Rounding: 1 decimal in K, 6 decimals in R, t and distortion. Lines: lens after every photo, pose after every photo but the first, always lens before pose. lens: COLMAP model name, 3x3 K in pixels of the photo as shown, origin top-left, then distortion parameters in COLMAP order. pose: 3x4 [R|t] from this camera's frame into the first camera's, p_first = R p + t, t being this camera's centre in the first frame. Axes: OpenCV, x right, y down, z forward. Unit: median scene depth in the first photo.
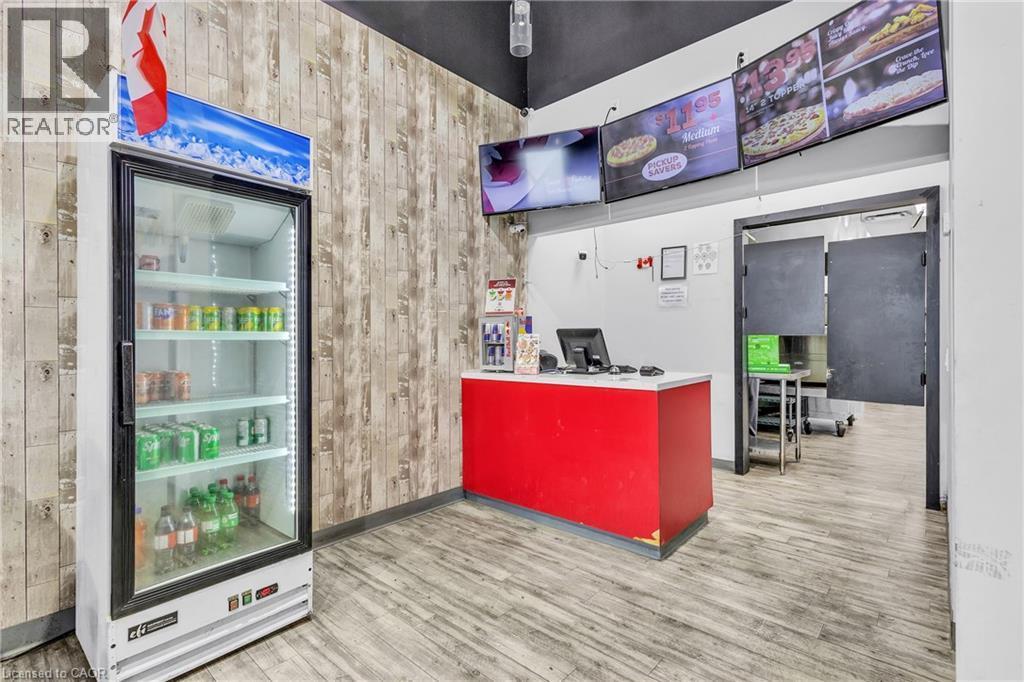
lens RADIAL K [[482.7, 0, 518.8], [0, 482.7, 335.2], [0, 0, 1]] dist [0.009372, -0.001431]
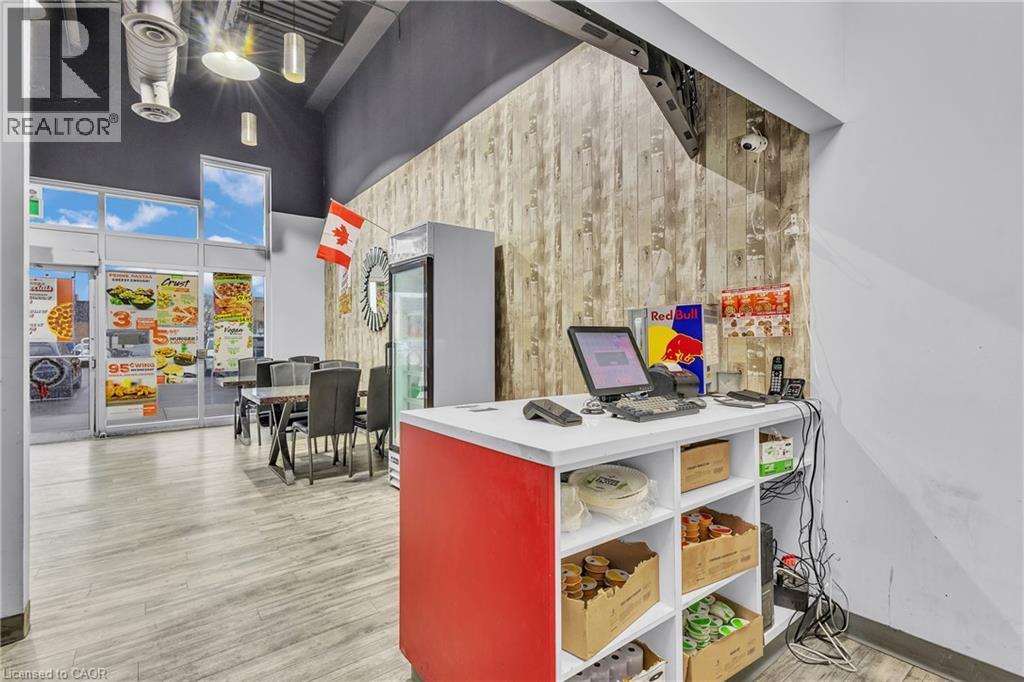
lens RADIAL K [[482.7, 0, 493.7], [0, 482.7, 334.1], [0, 0, 1]] dist [0.009372, -0.001431]
pose [[-0.219645, -0.008847, -0.975540, 0.757953], [0.002187, 0.999952, -0.009561, 0.001743], [0.975577, -0.004233, -0.219615, 1.043233]]
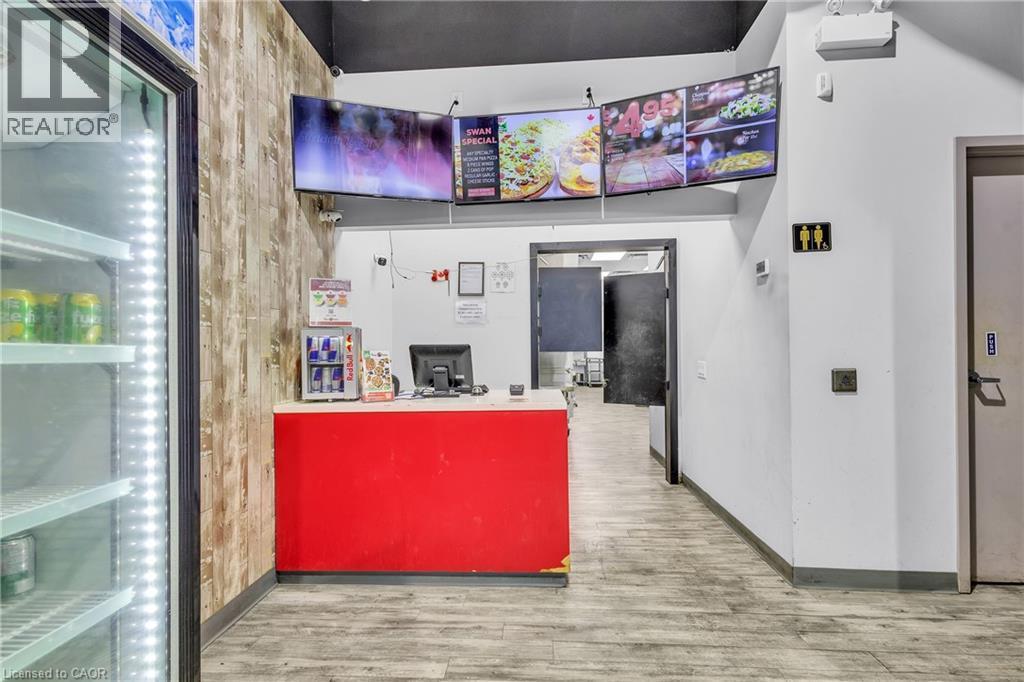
lens RADIAL K [[482.7, 0, 513.7], [0, 482.7, 348.8], [0, 0, 1]] dist [0.009372, -0.001431]
pose [[0.786456, 0.001422, 0.617645, -0.317268], [0.003257, 0.999974, -0.006450, -0.000321], [-0.617638, 0.007084, 0.786430, 0.254386]]
